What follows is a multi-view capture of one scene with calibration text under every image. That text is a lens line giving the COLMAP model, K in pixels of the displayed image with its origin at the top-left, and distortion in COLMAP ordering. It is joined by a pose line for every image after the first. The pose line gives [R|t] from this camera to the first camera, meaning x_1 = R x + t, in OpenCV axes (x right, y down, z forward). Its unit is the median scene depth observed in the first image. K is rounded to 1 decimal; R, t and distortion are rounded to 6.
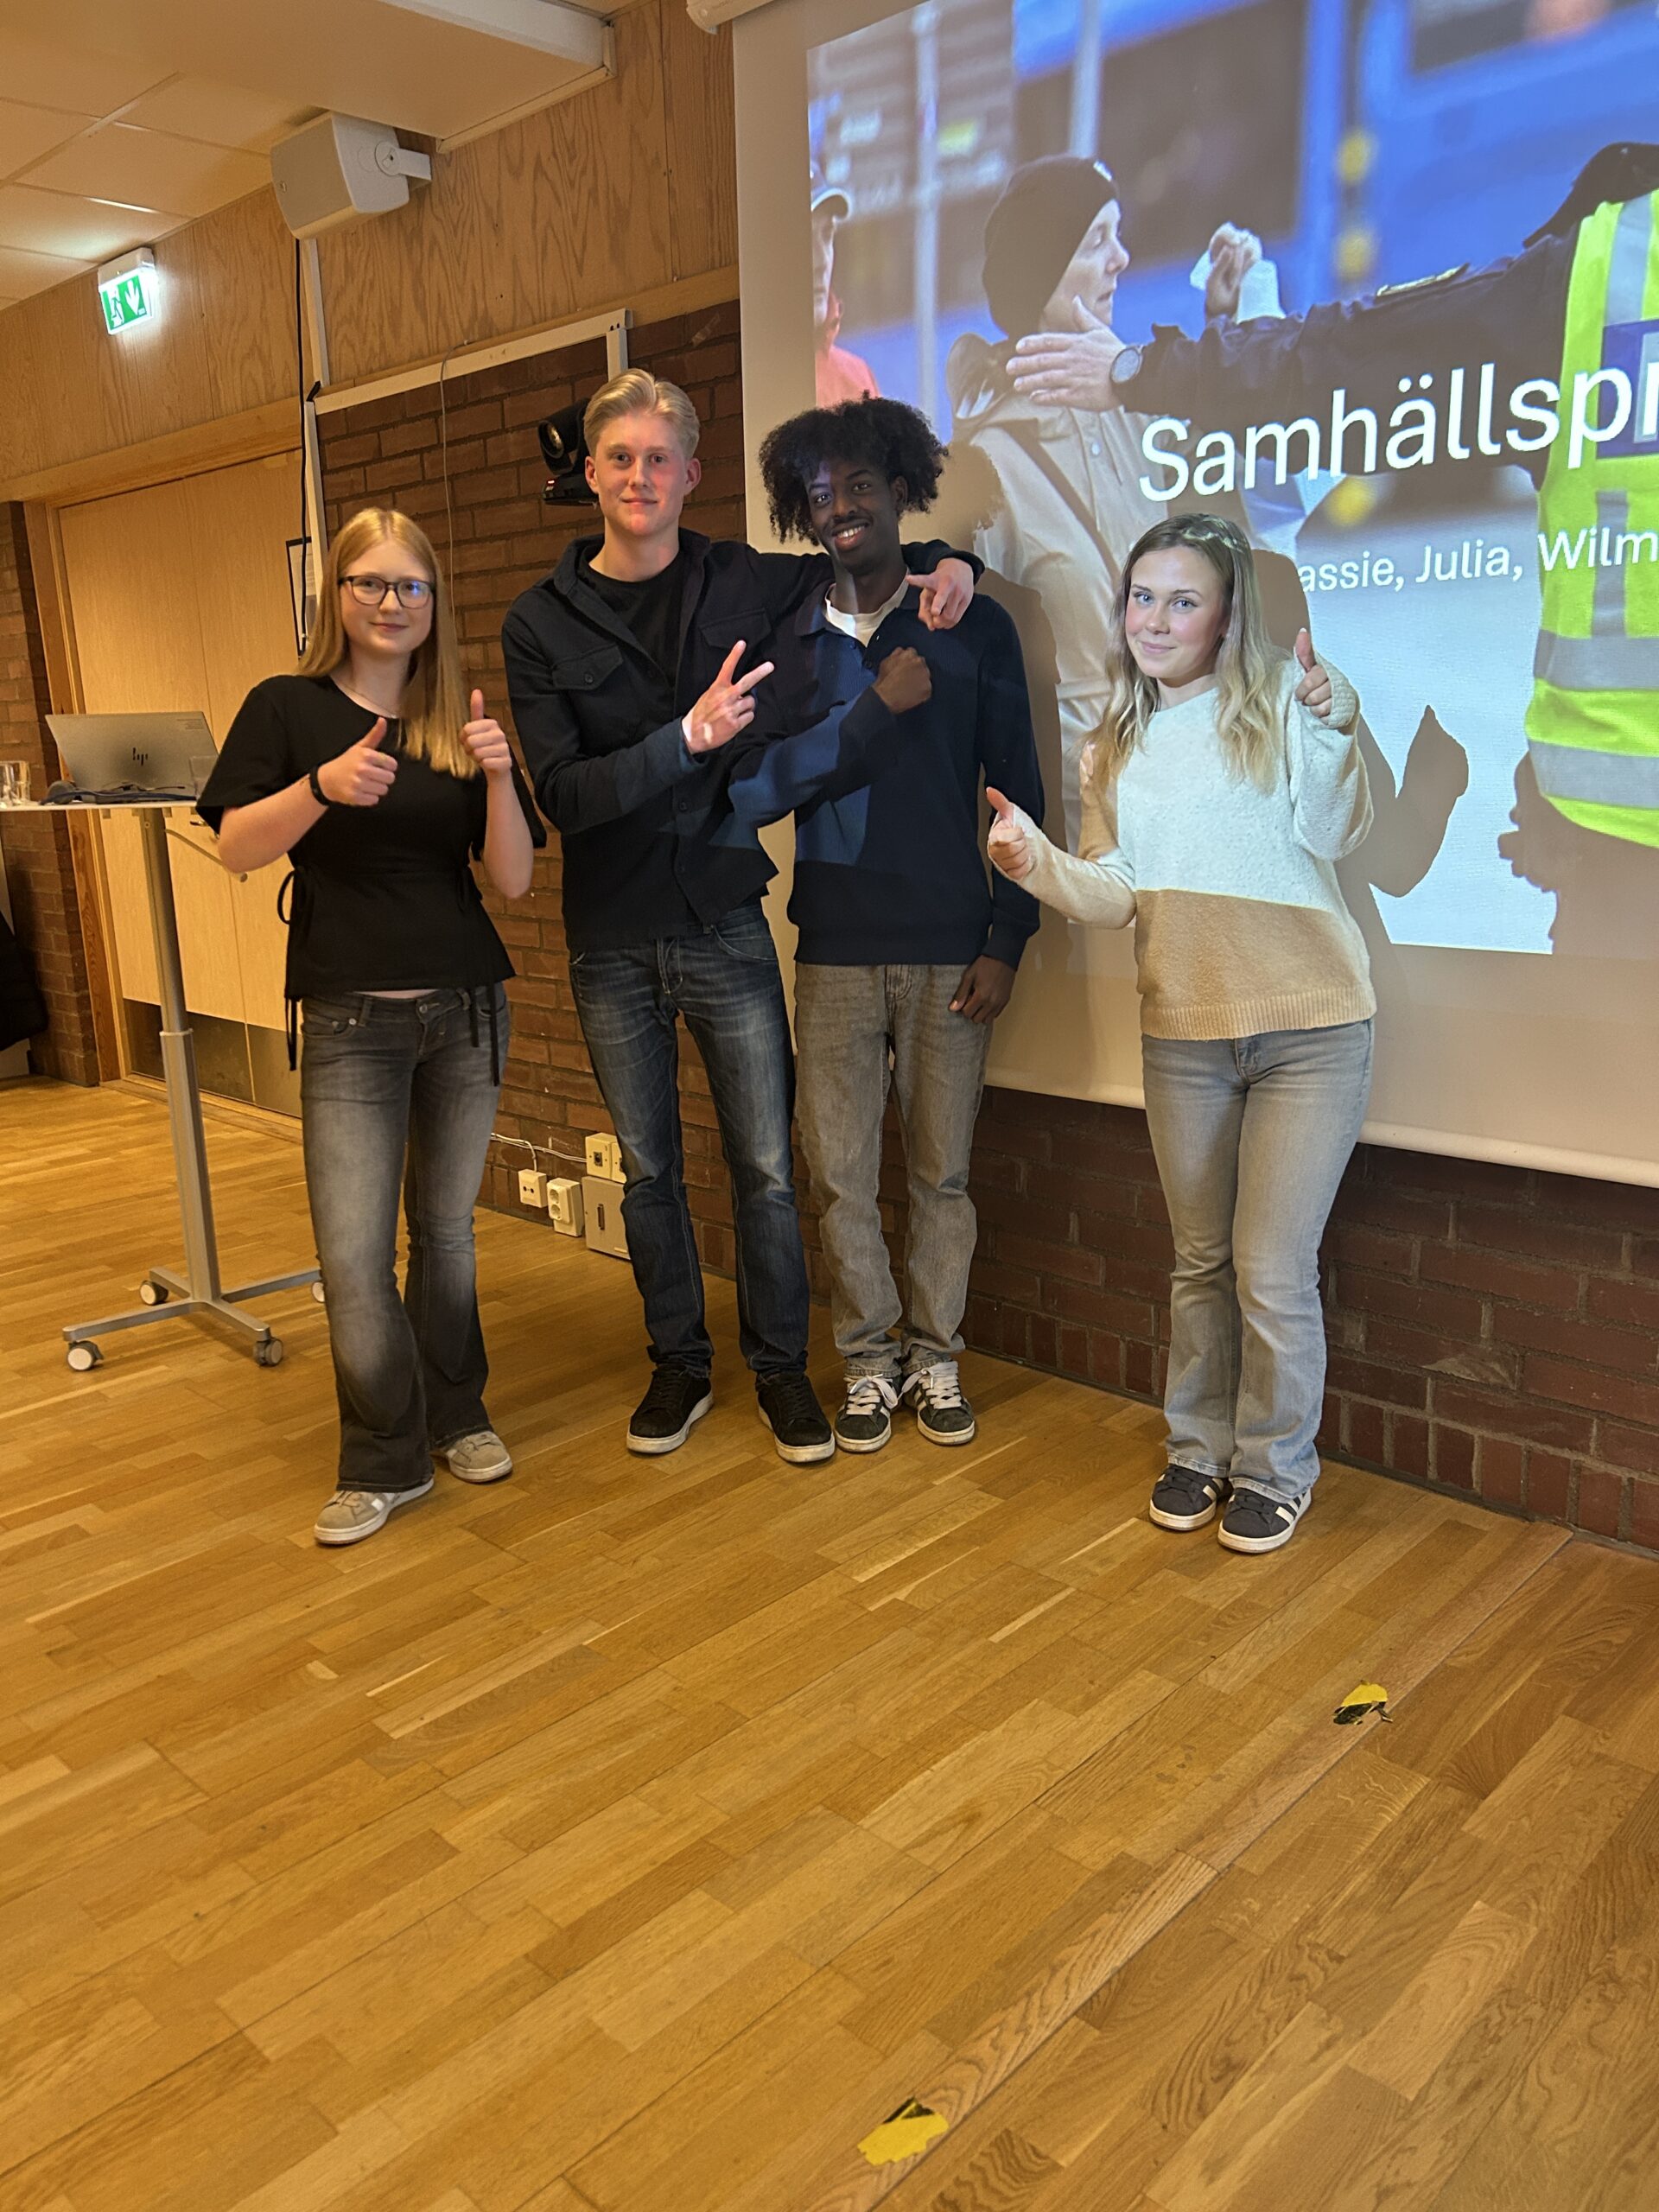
lens RADIAL K [[1657.4, 0, 827.0], [0, 1657.4, 1118.5], [0, 0, 1]] dist [0.040071, -0.031859]
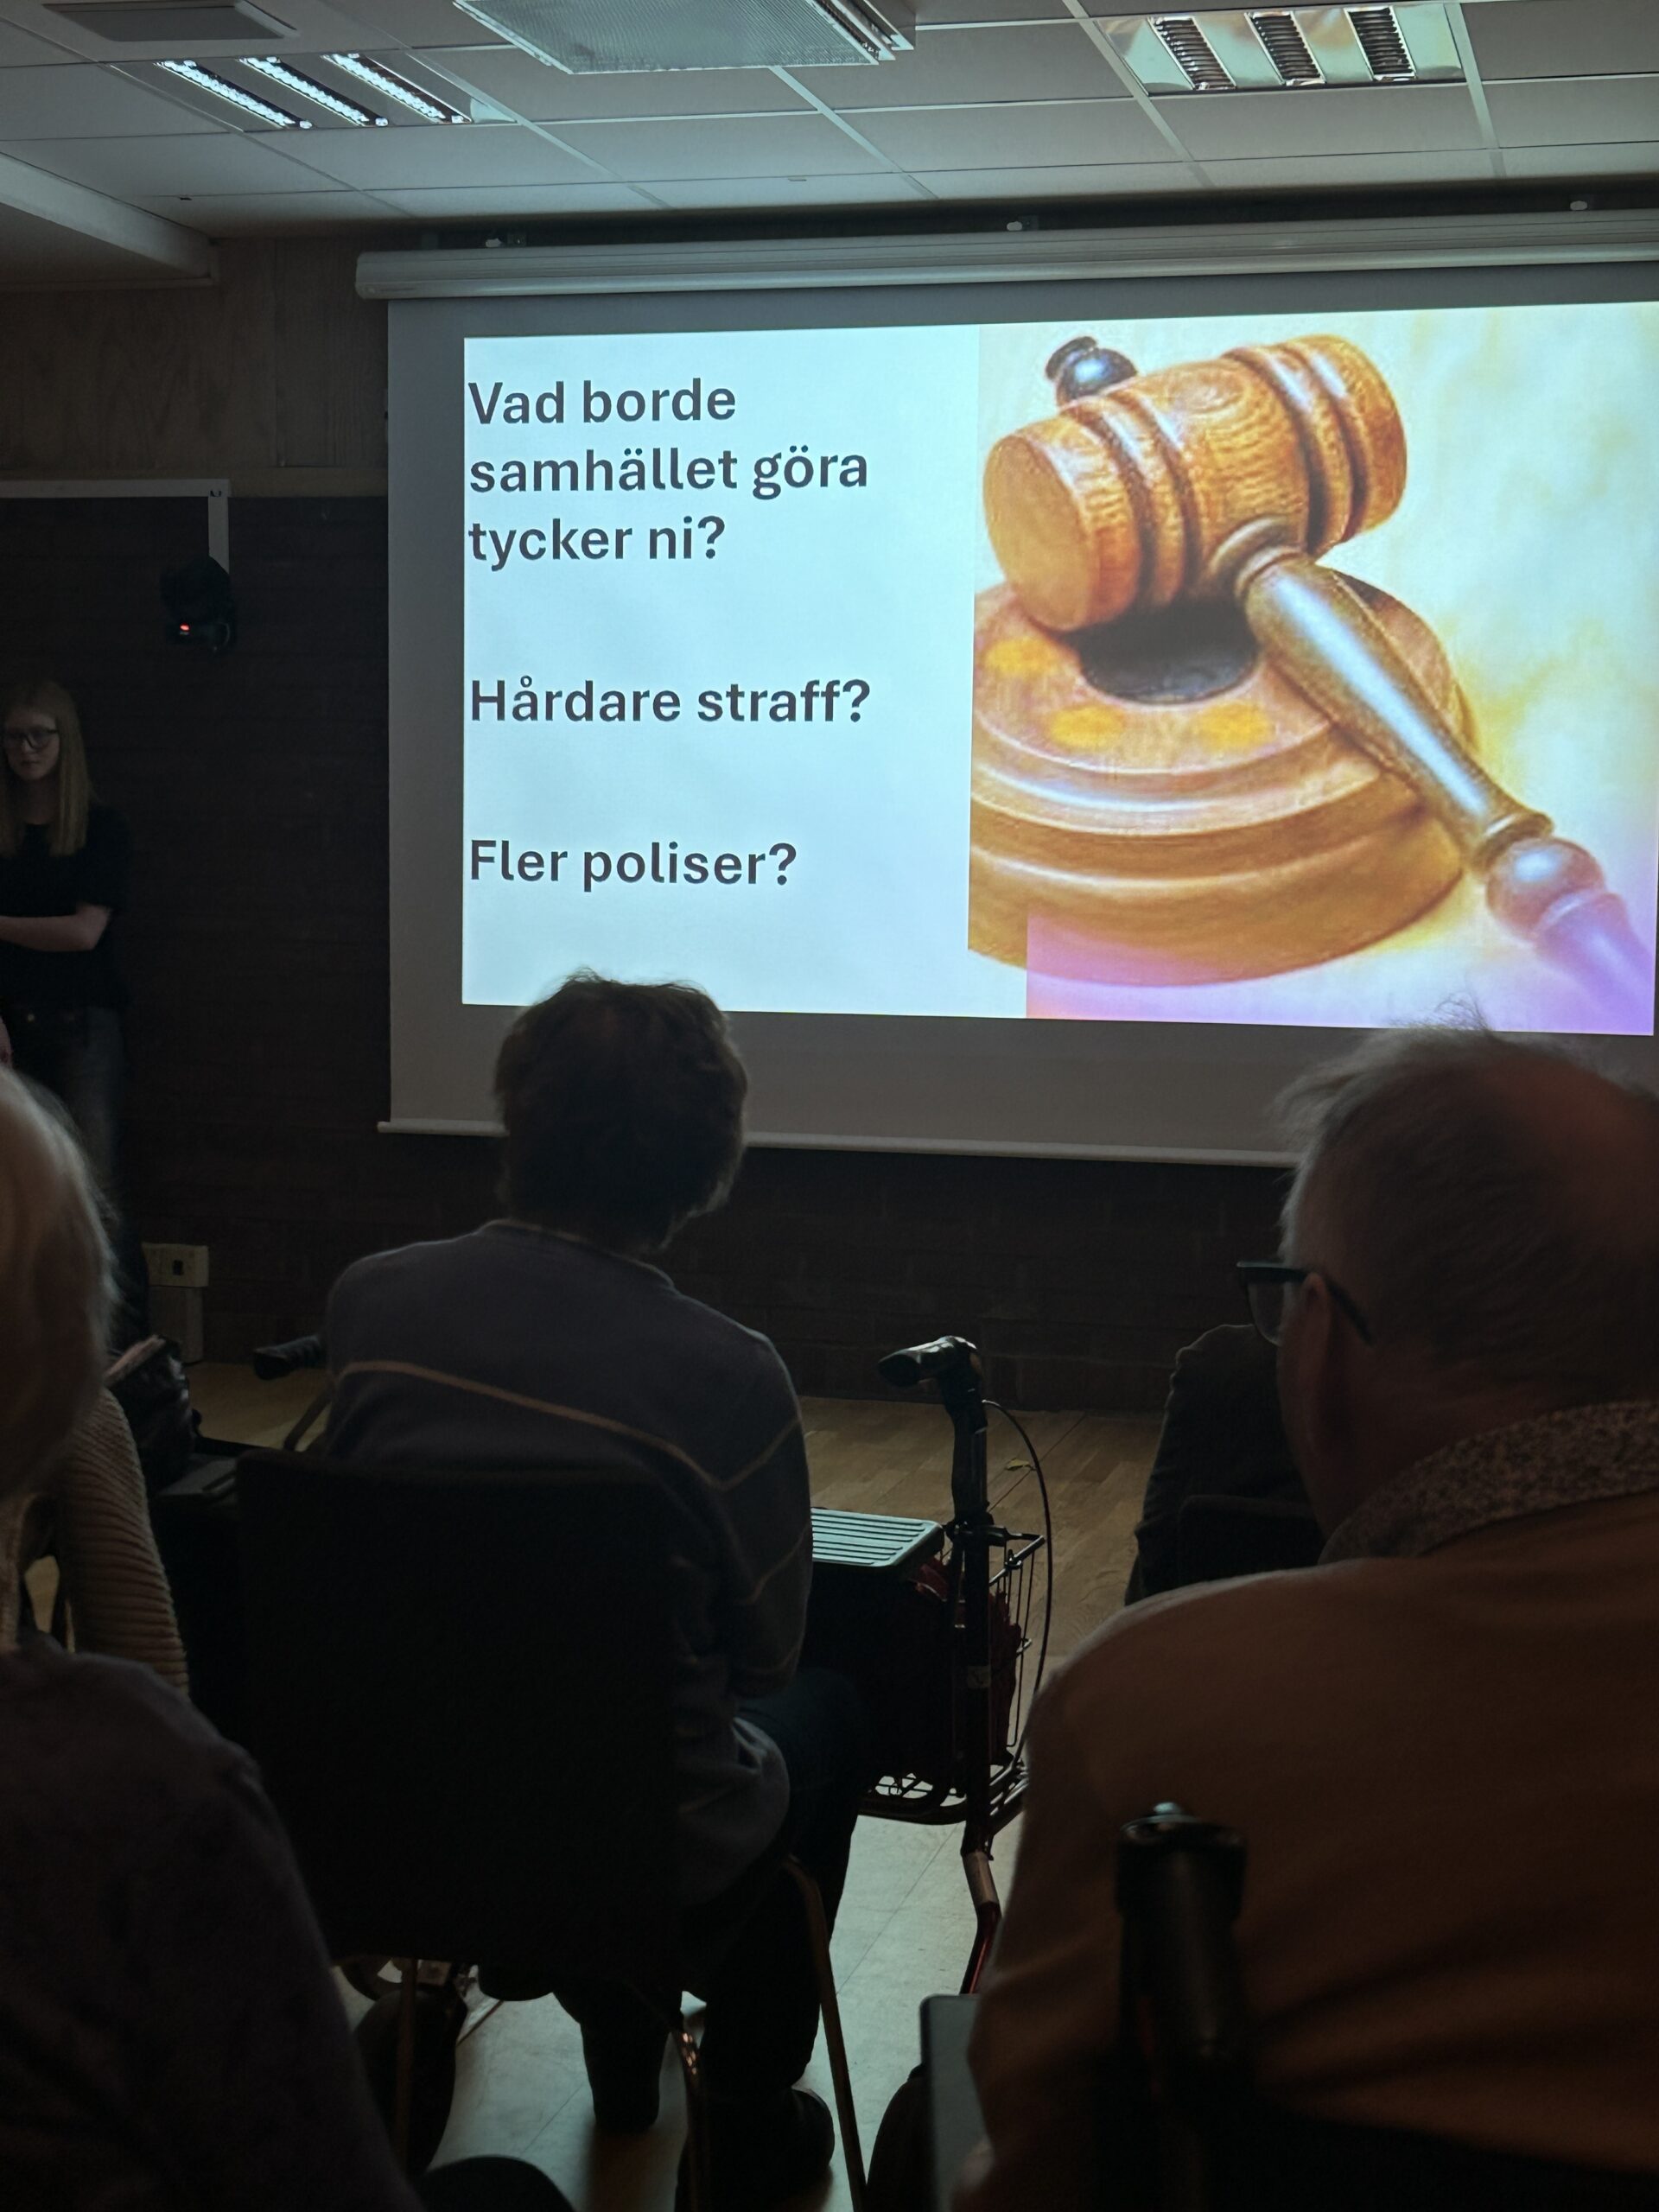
lens RADIAL K [[3208.5, 0, 831.8], [0, 3208.5, 1155.6], [0, 0, 1]] dist [0.152210, 0.000000]
pose [[0.874506, -0.011725, 0.484874, -0.793372], [0.071912, 0.991793, -0.105716, 0.214707], [-0.479655, 0.127317, 0.868171, -0.983552]]
